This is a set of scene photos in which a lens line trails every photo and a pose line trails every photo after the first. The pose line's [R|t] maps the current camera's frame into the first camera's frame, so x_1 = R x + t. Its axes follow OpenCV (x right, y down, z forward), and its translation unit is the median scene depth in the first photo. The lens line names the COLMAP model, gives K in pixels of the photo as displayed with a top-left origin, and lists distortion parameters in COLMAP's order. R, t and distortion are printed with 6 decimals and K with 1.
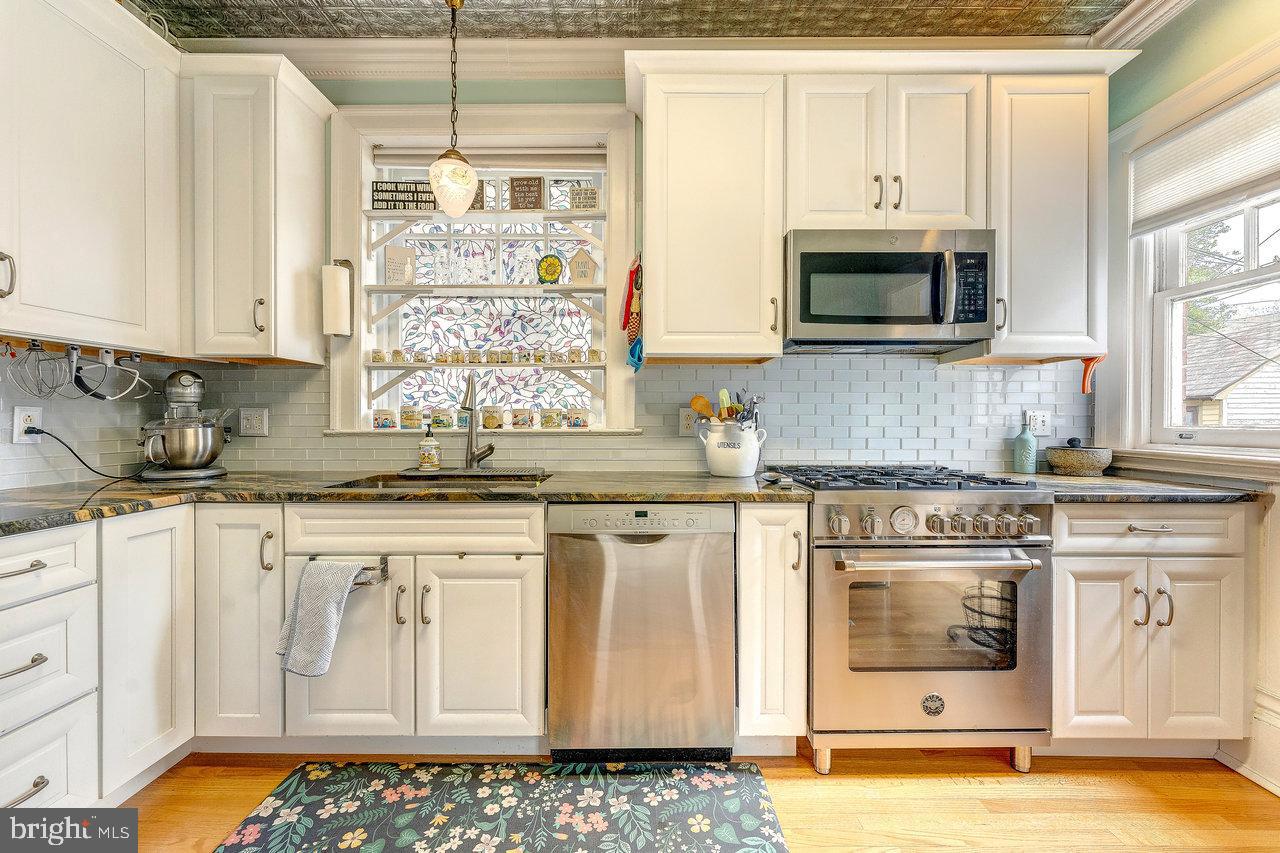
lens RADIAL K [[520.3, 0, 642.4], [0, 520.3, 421.3], [0, 0, 1]] dist [-0.000025, 0.000020]
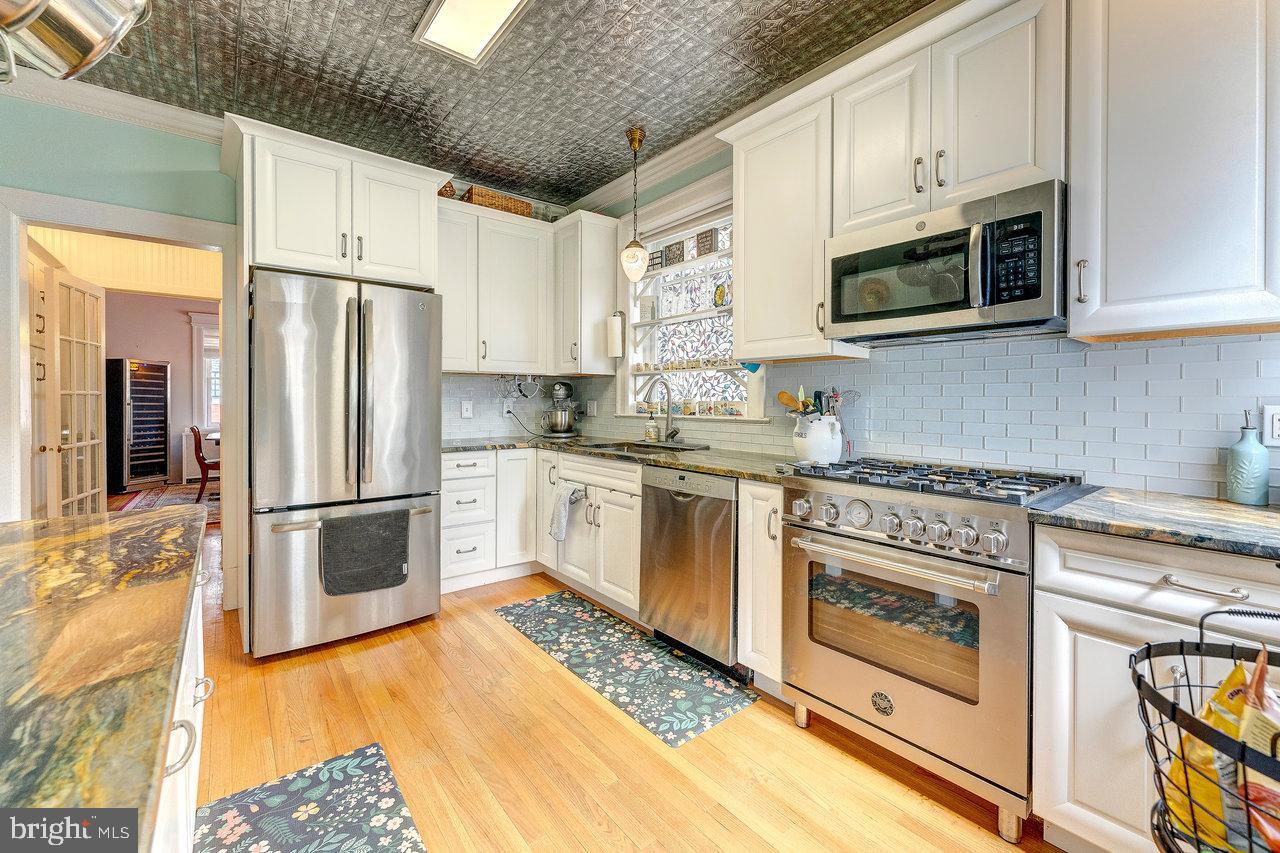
lens RADIAL K [[522.5, 0, 621.7], [0, 522.5, 404.0], [0, 0, 1]] dist [-0.000172, 0.000038]
pose [[0.611959, 0.005596, -0.790870, 0.918102], [-0.006369, 0.999977, 0.002147, -0.023731], [0.790864, 0.003723, 0.611981, -0.007542]]
